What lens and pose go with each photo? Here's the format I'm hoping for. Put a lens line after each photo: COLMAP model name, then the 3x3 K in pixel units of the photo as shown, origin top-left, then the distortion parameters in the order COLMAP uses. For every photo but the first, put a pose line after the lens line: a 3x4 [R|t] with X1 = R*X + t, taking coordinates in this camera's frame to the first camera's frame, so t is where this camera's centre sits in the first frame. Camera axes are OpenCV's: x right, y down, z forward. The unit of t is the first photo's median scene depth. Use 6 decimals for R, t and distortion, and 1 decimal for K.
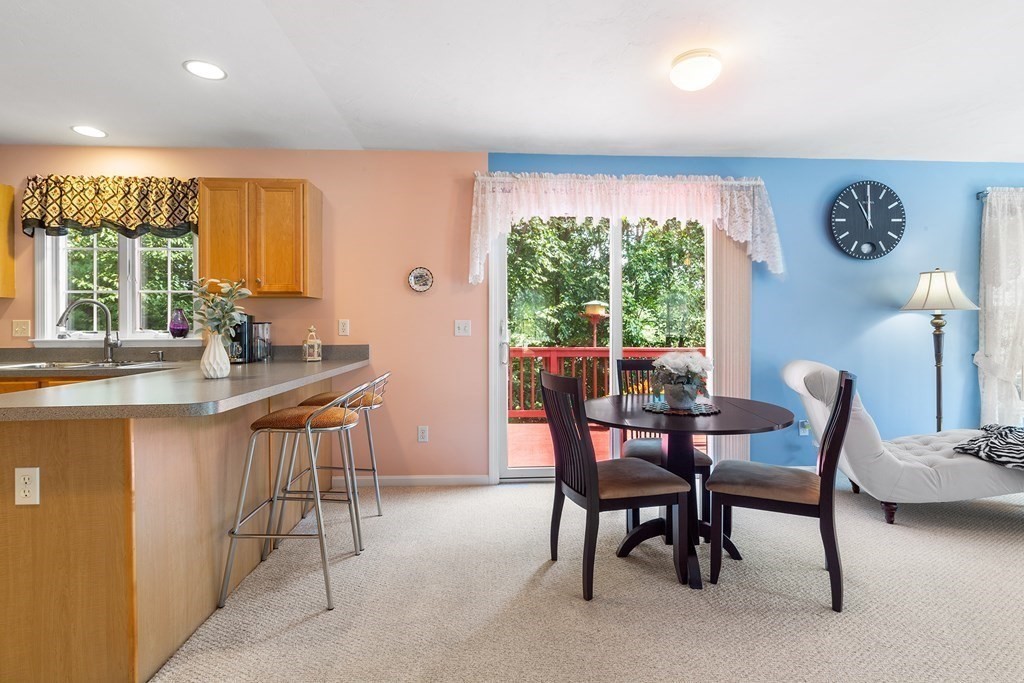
lens RADIAL K [[494.0, 0, 521.0], [0, 494.0, 328.6], [0, 0, 1]] dist [-0.009769, -0.000330]
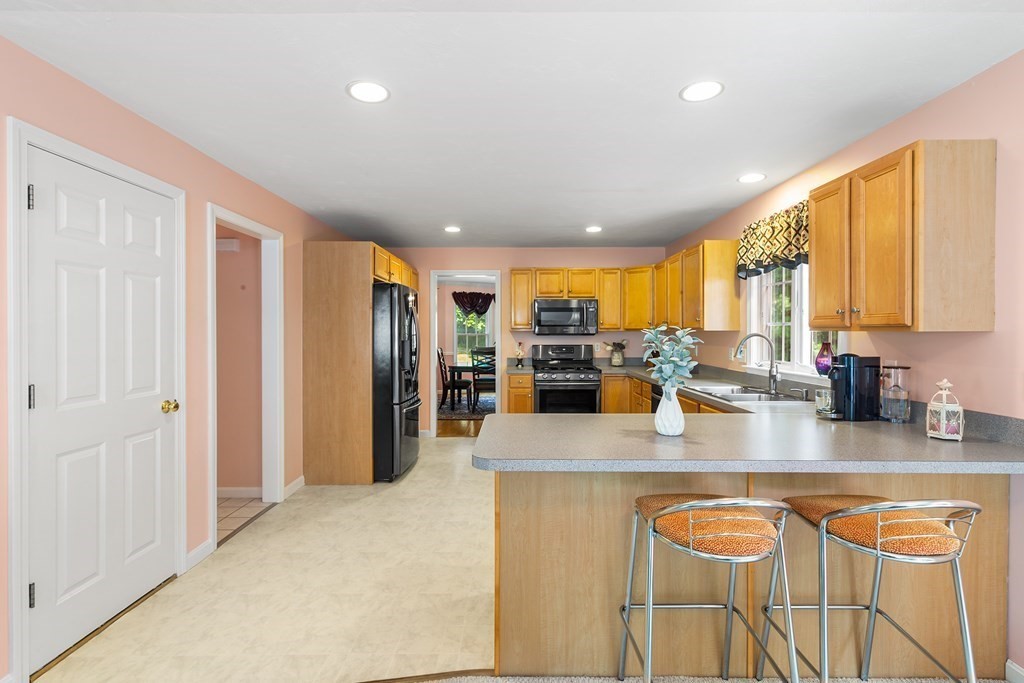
lens RADIAL K [[464.7, 0, 506.8], [0, 464.7, 334.0], [0, 0, 1]] dist [0.002246, 0.000384]
pose [[-0.076838, 0.008008, -0.997011, 0.173835], [-0.008291, 0.999928, 0.008670, -0.059736], [0.997009, 0.008933, -0.076766, 0.509031]]
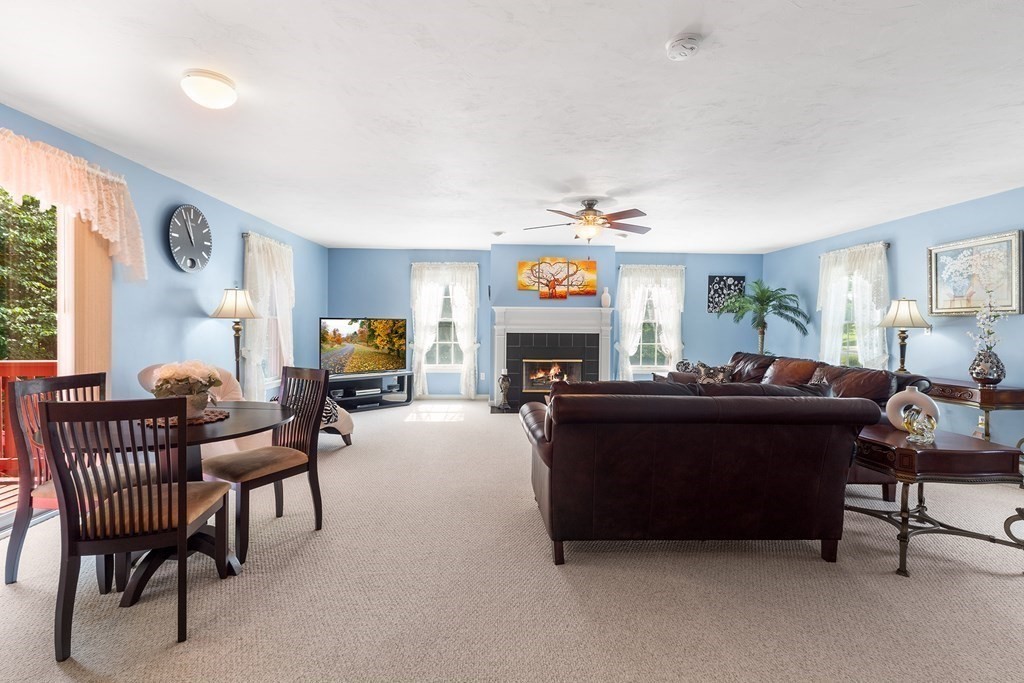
lens RADIAL K [[479.4, 0, 513.9], [0, 479.4, 336.0], [0, 0, 1]] dist [0.000886, 0.000170]
pose [[0.023532, -0.020014, 0.999523, -0.454535], [-0.005551, 0.999782, 0.020150, -0.021351], [-0.999708, -0.006022, 0.023416, 0.231034]]
